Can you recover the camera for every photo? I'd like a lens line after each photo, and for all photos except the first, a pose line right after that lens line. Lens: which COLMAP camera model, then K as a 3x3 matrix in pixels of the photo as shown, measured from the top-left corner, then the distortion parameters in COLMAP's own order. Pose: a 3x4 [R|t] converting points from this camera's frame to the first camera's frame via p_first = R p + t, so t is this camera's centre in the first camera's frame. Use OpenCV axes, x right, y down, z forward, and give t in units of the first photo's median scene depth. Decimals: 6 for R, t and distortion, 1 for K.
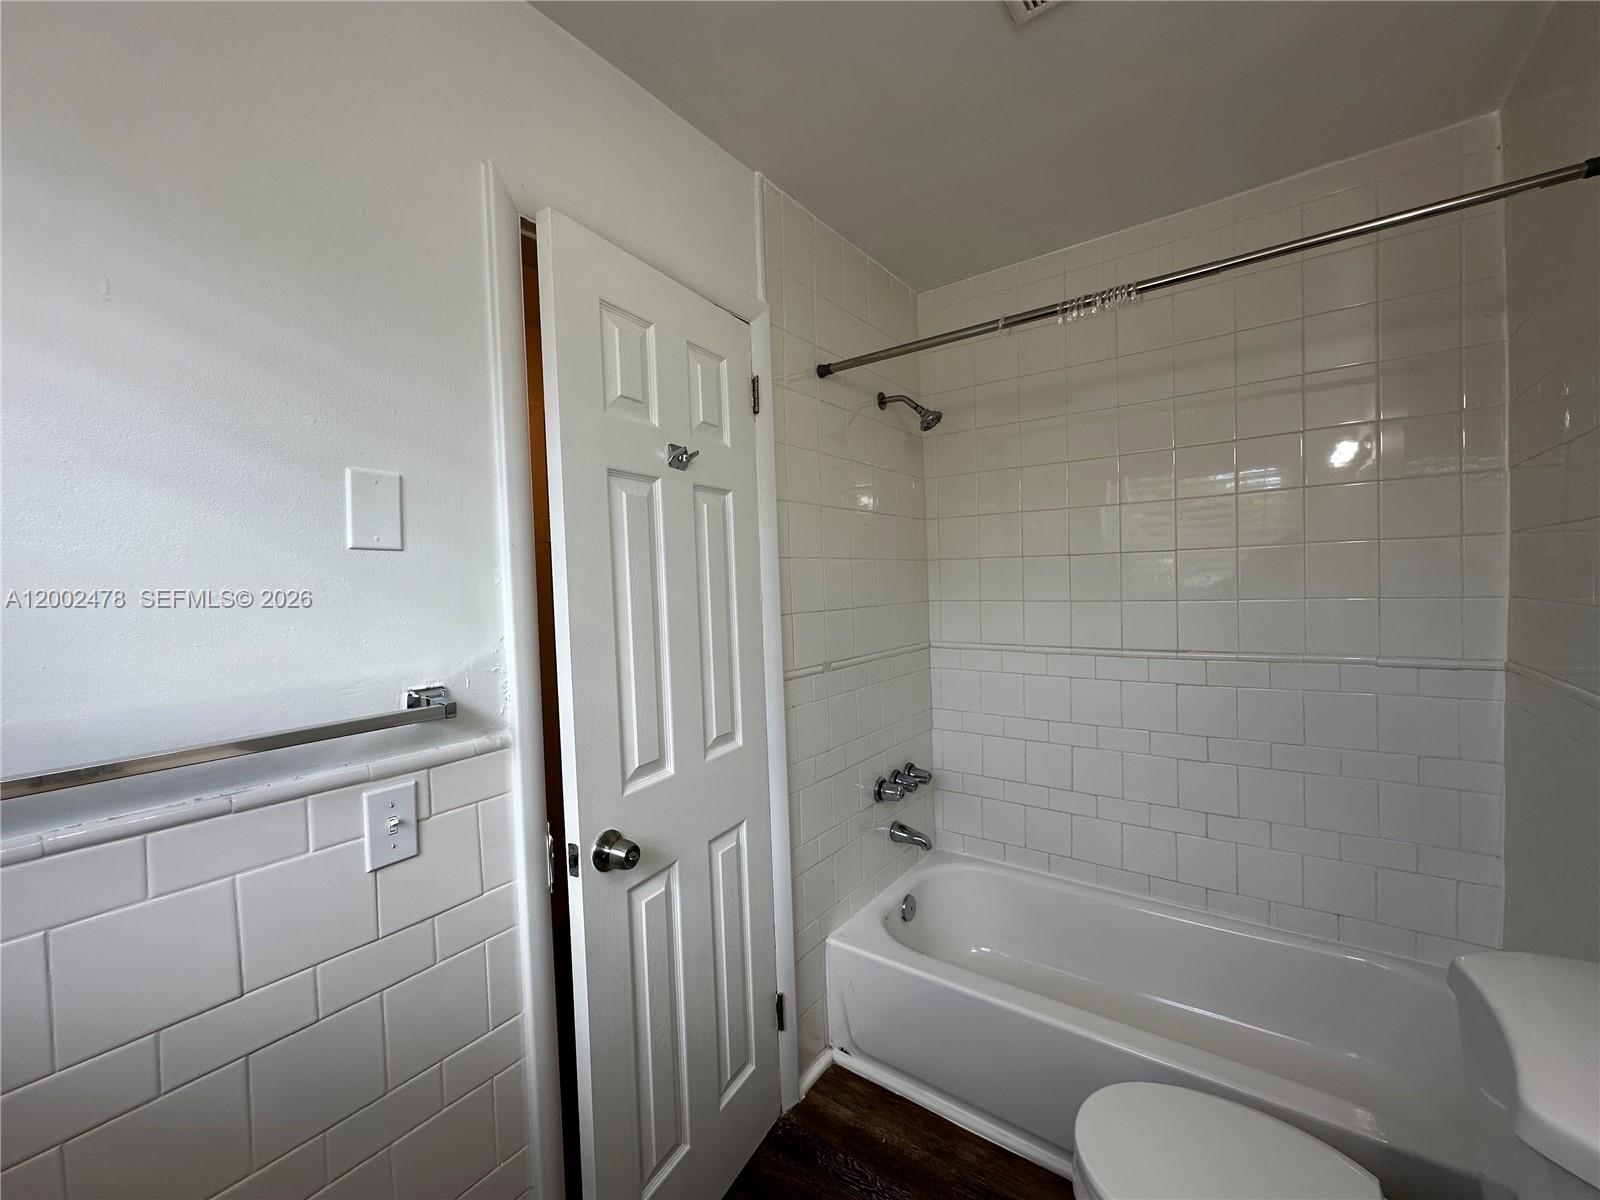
lens RADIAL K [[643.5, 0, 800.0], [0, 643.5, 600.0], [0, 0, 1]] dist [-0.001636, 0.000300]
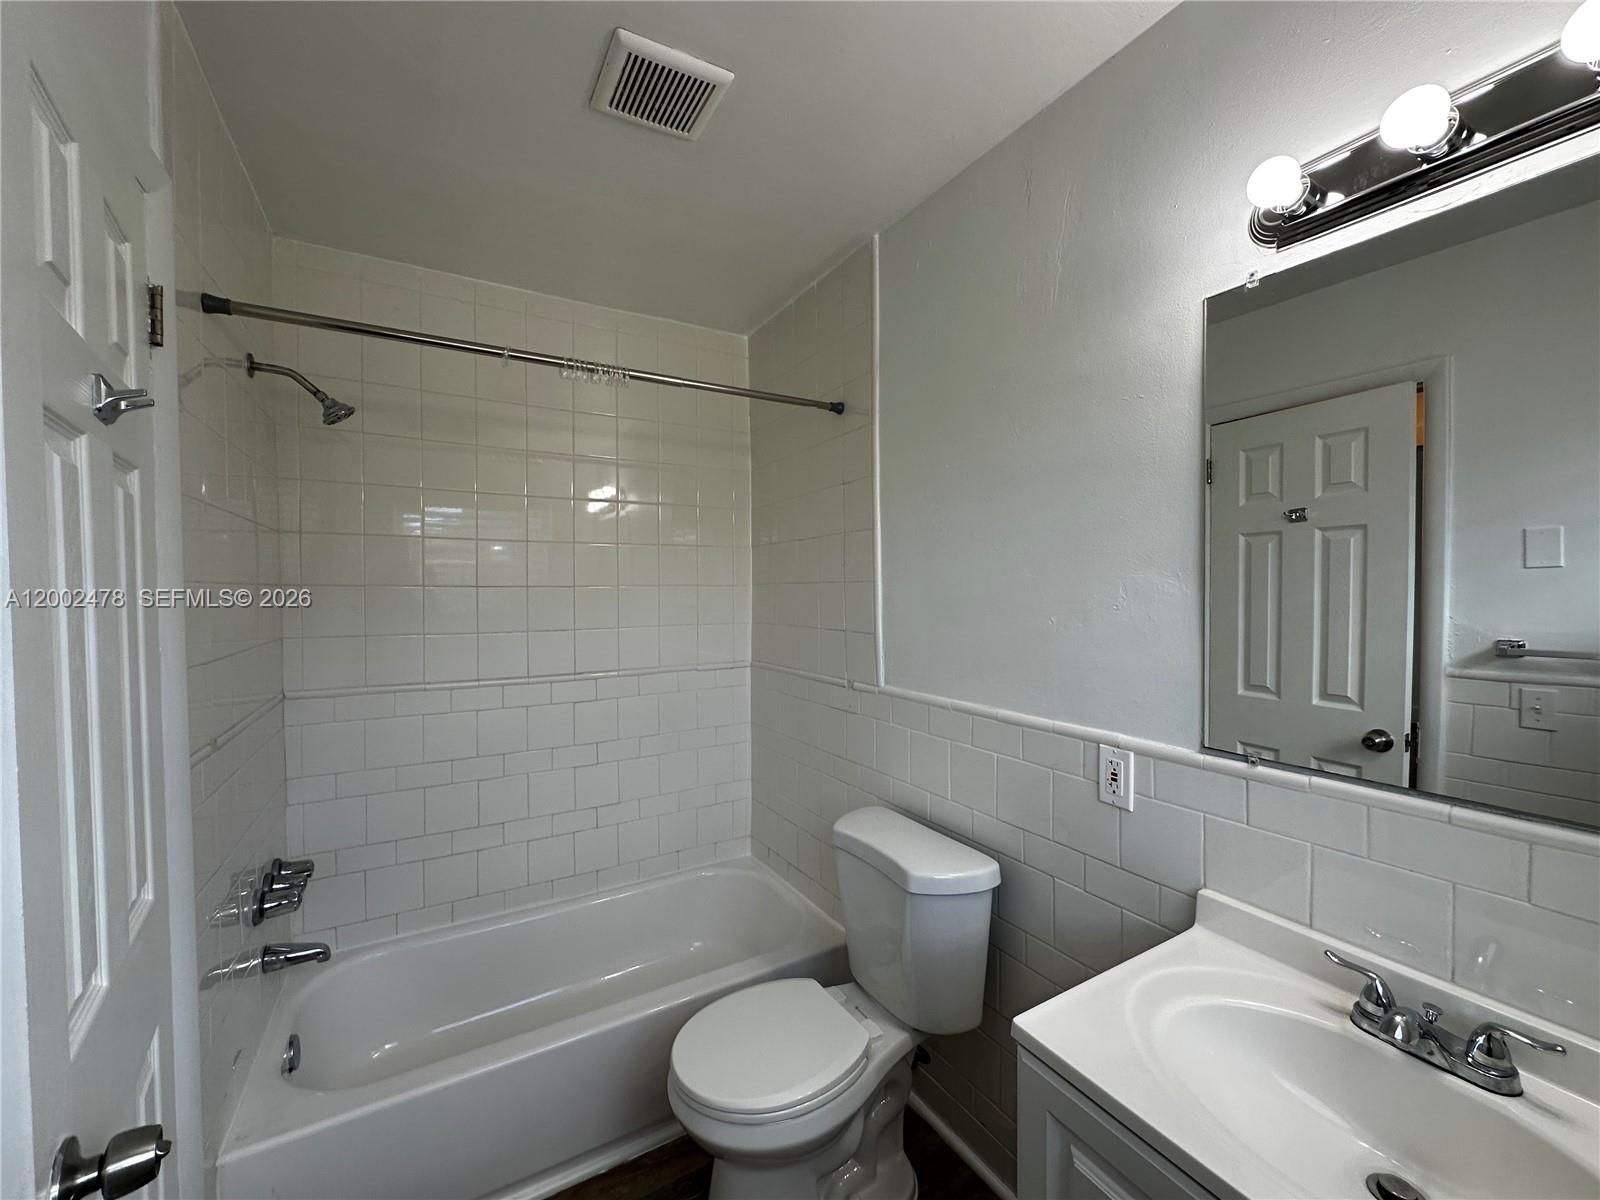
lens RADIAL K [[640.5, 0, 795.6], [0, 640.5, 602.2], [0, 0, 1]] dist [-0.000704, 0.000257]
pose [[0.398800, 0.009099, 0.916993, -0.293044], [0.018615, 0.999664, -0.018015, -0.019809], [-0.916849, 0.024255, 0.398496, 0.161523]]
